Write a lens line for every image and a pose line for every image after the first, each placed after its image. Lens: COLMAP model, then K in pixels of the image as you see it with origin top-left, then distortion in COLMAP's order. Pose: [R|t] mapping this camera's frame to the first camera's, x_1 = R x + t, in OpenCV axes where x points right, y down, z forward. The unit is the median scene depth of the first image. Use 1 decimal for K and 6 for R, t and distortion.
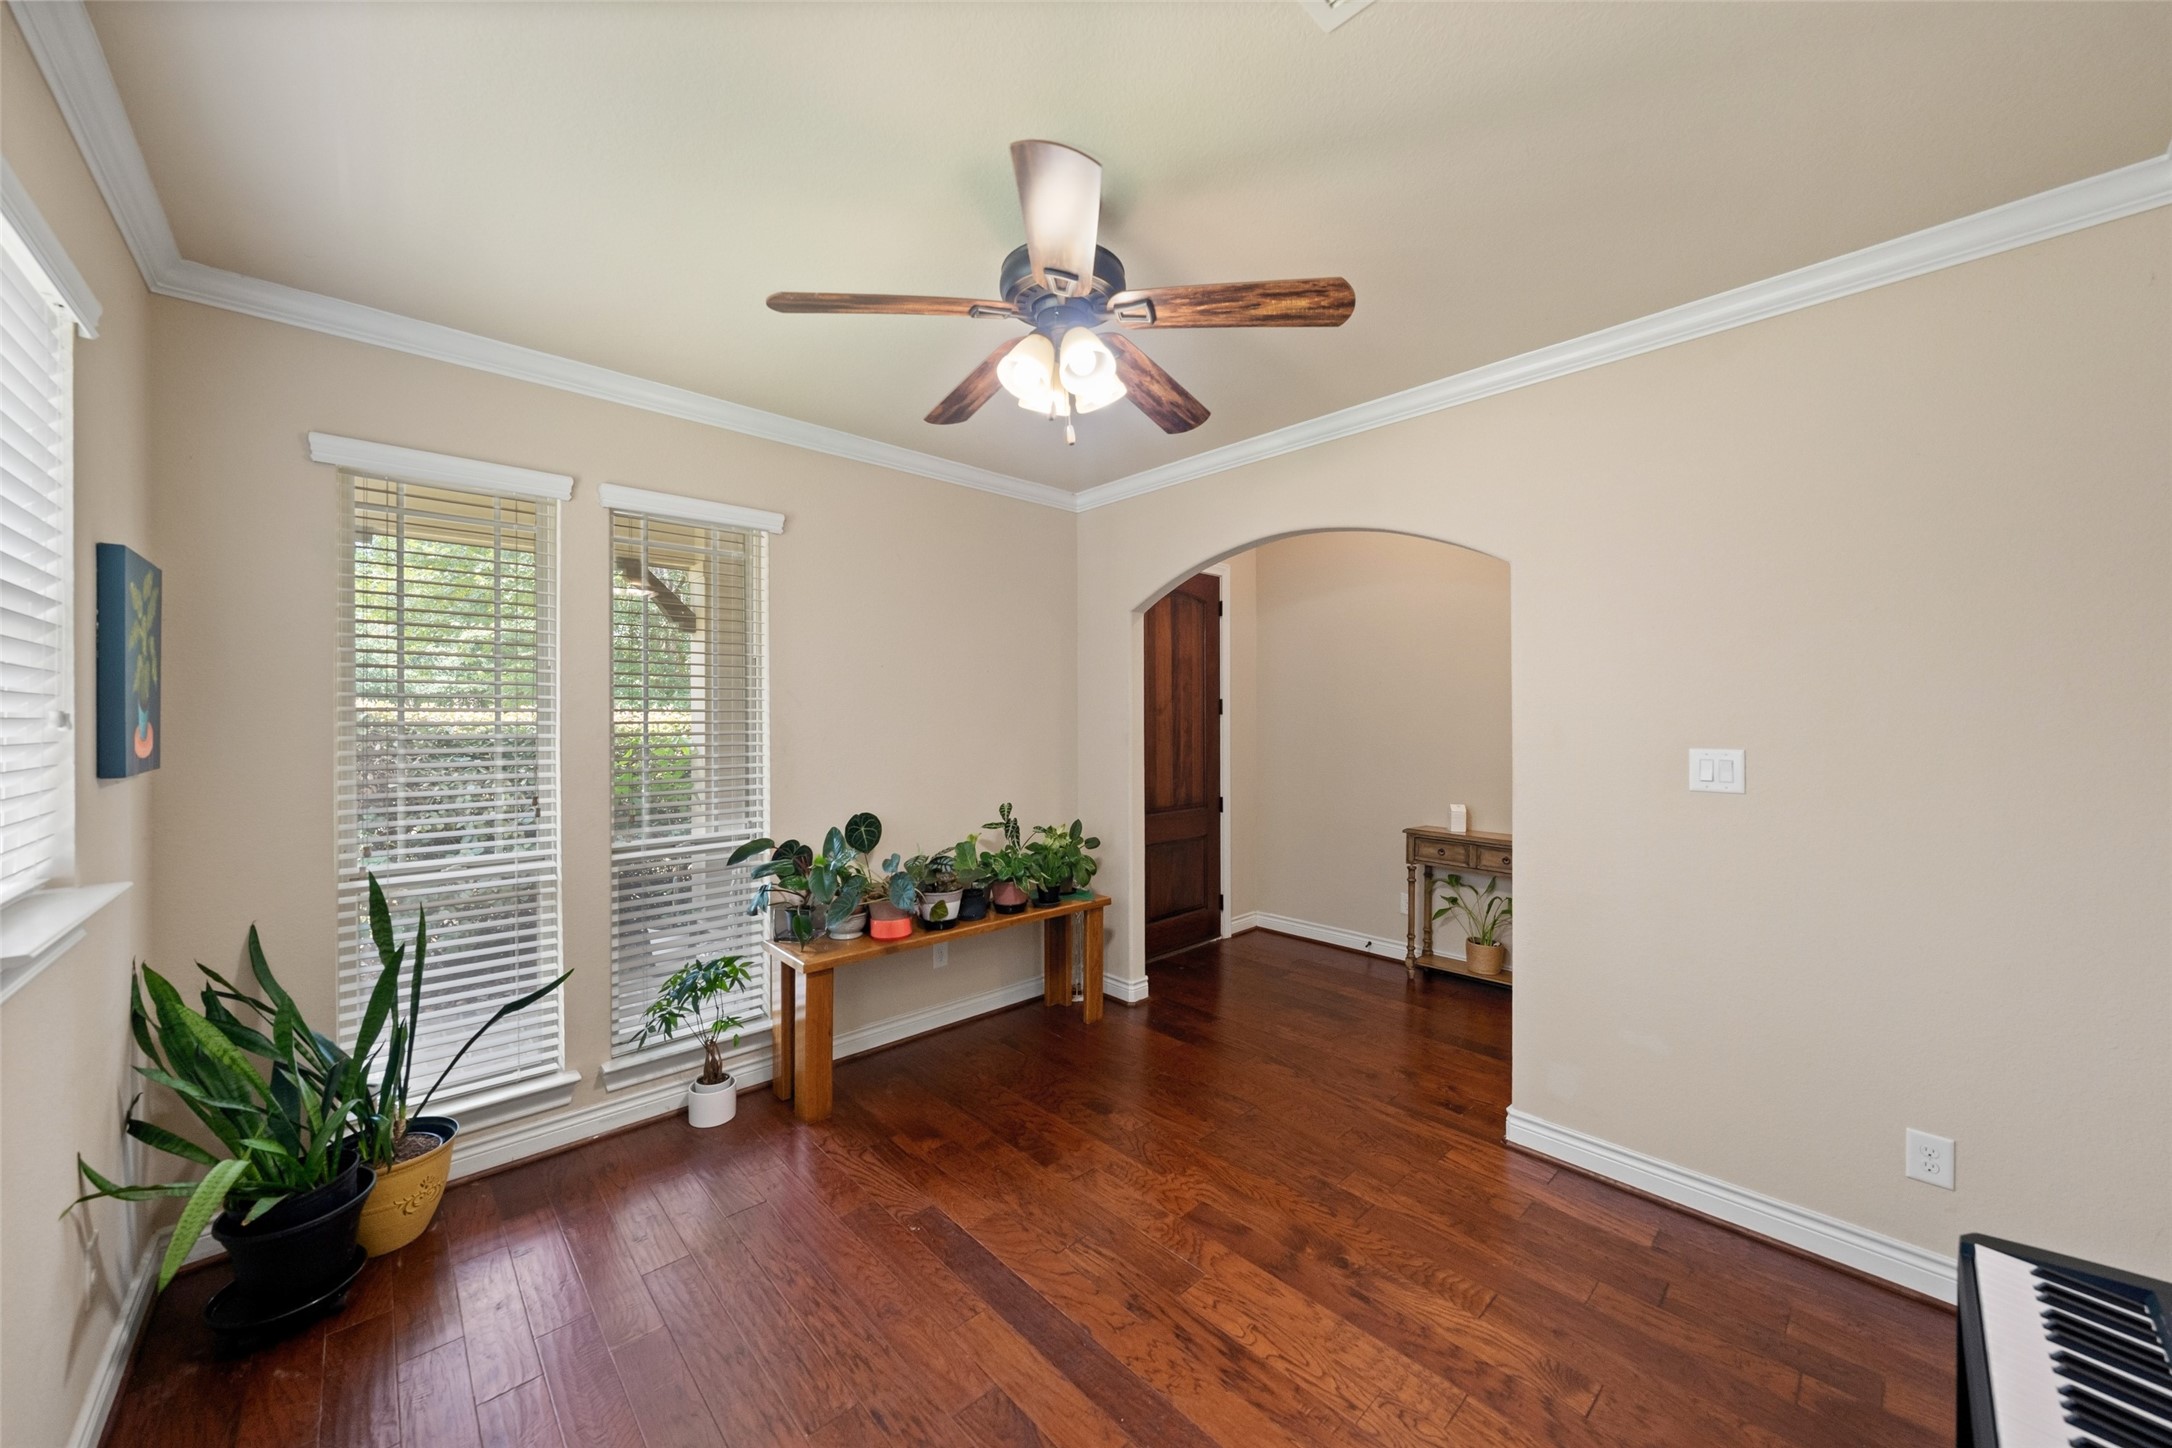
lens RADIAL K [[790.3, 0, 1086.0], [0, 790.3, 724.0], [0, 0, 1]] dist [-0.000782, -0.000049]
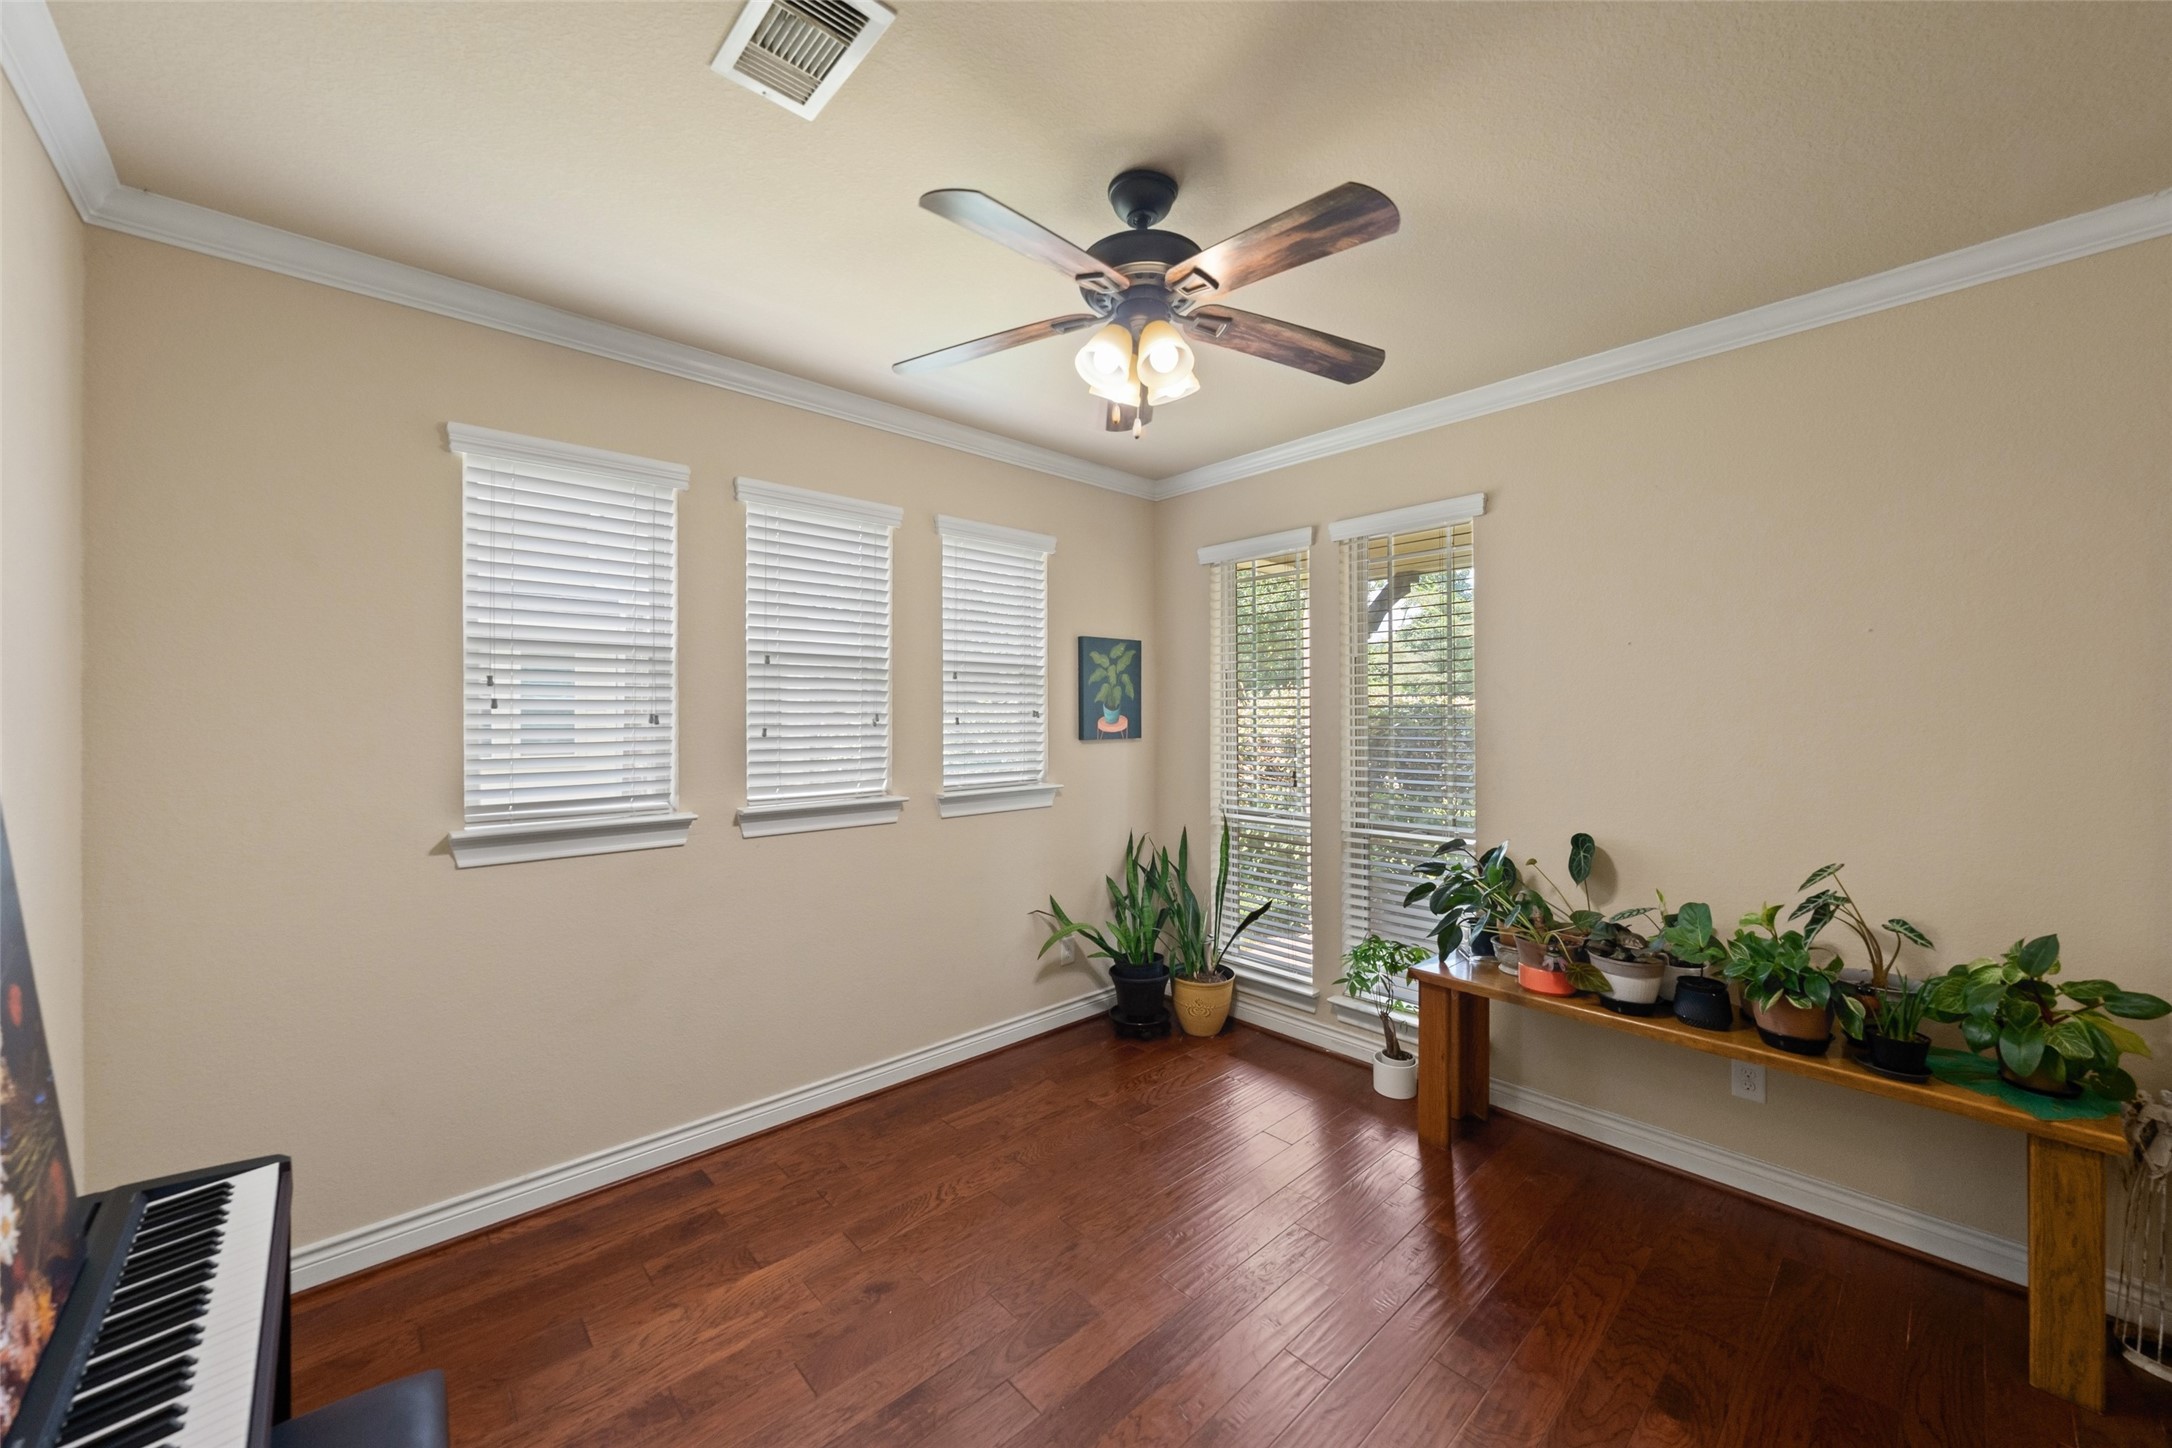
lens RADIAL K [[814.0, 0, 1086.0], [0, 814.0, 724.0], [0, 0, 1]] dist [0.015389, -0.000002]
pose [[0.001604, 0.017103, -0.999852, 0.619764], [-0.007881, 0.999823, 0.017090, -0.009950], [0.999968, 0.007852, 0.001739, 0.577724]]
